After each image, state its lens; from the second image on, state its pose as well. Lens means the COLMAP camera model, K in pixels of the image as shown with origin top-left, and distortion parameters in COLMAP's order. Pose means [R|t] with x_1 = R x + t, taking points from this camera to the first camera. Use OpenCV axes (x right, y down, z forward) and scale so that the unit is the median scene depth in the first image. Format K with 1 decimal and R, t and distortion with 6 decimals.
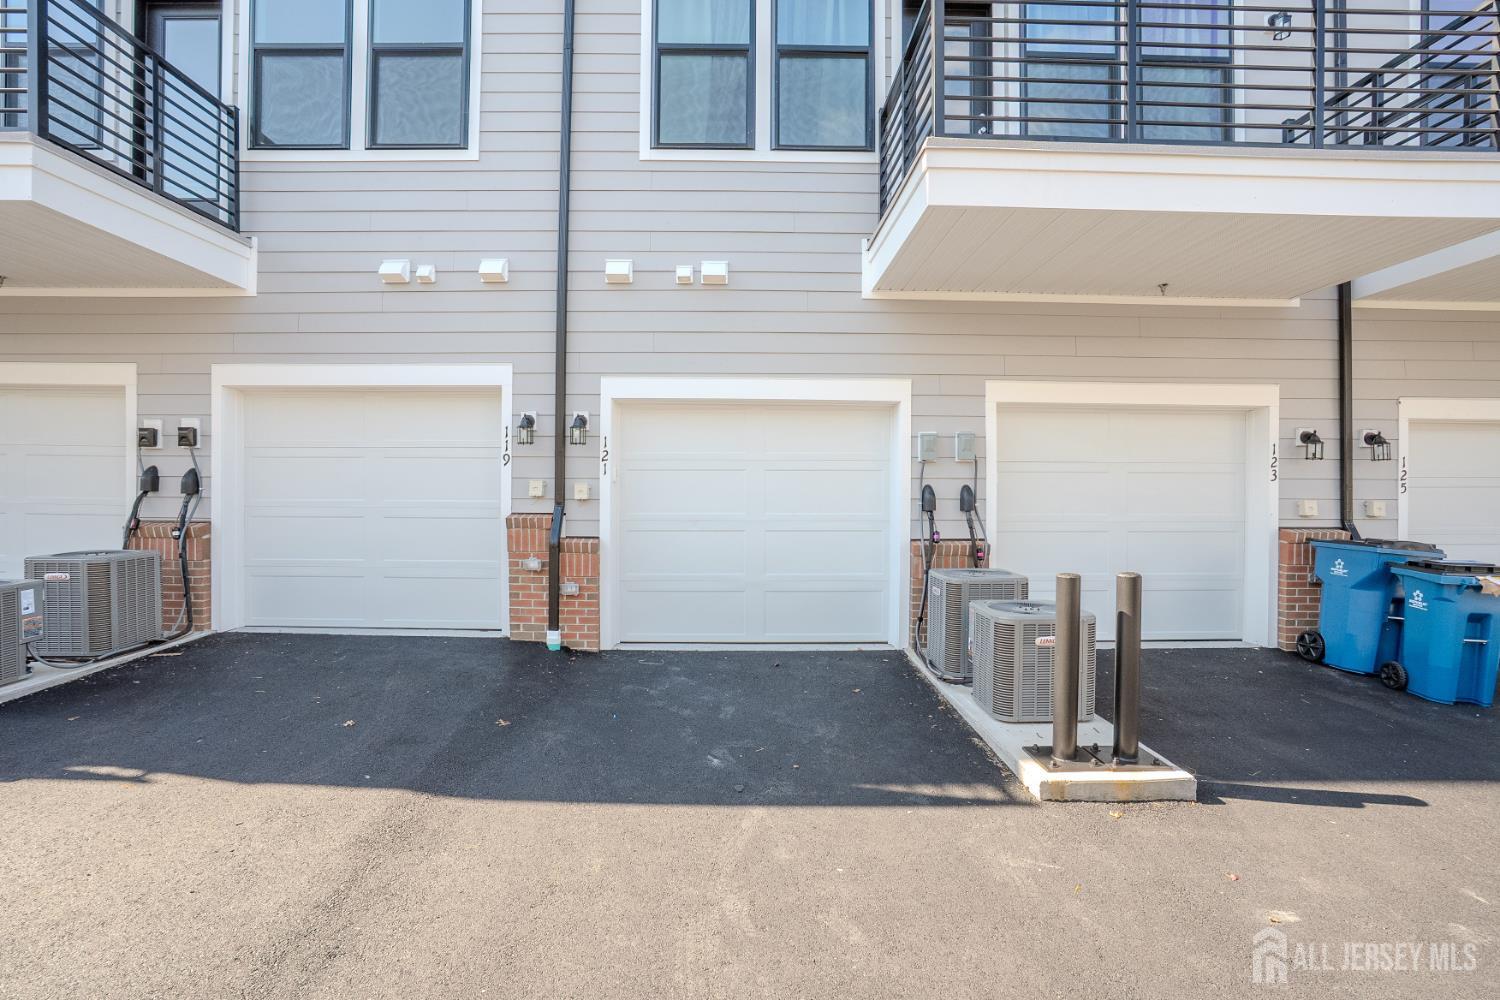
lens RADIAL K [[693.4, 0, 746.2], [0, 693.4, 497.9], [0, 0, 1]] dist [-0.046625, 0.014861]
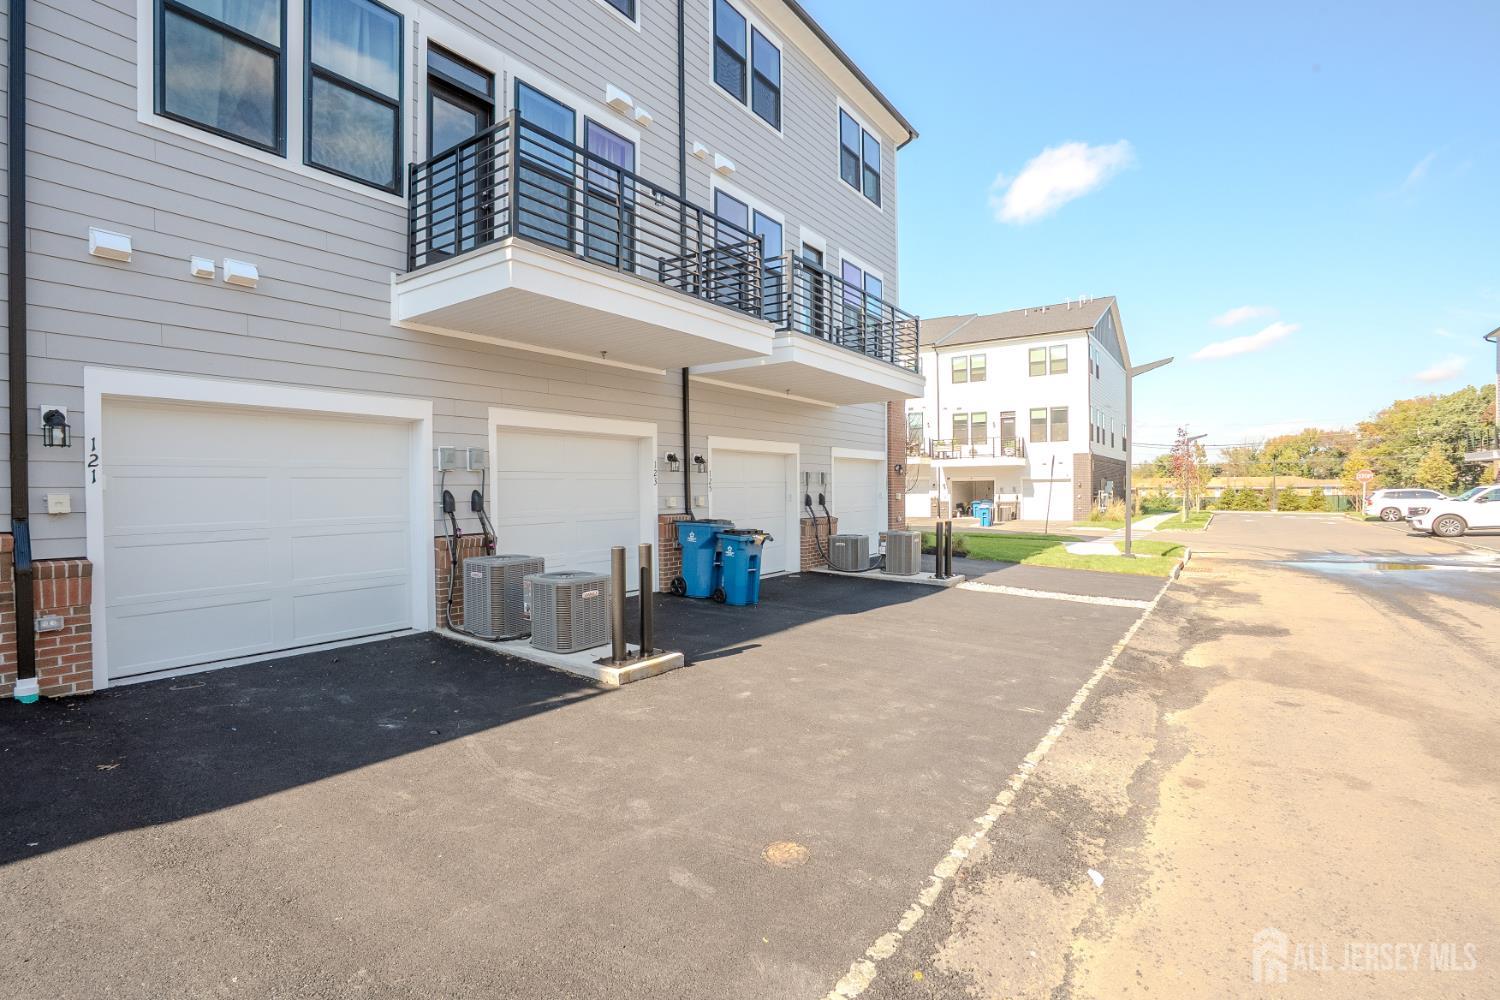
lens RADIAL K [[693.4, 0, 752.2], [0, 693.4, 497.7], [0, 0, 1]] dist [-0.046625, 0.014861]
pose [[0.592871, -0.020116, 0.805046, -0.389834], [0.016388, 0.999782, 0.012912, -0.012862], [-0.805131, 0.005538, 0.593071, -0.133945]]
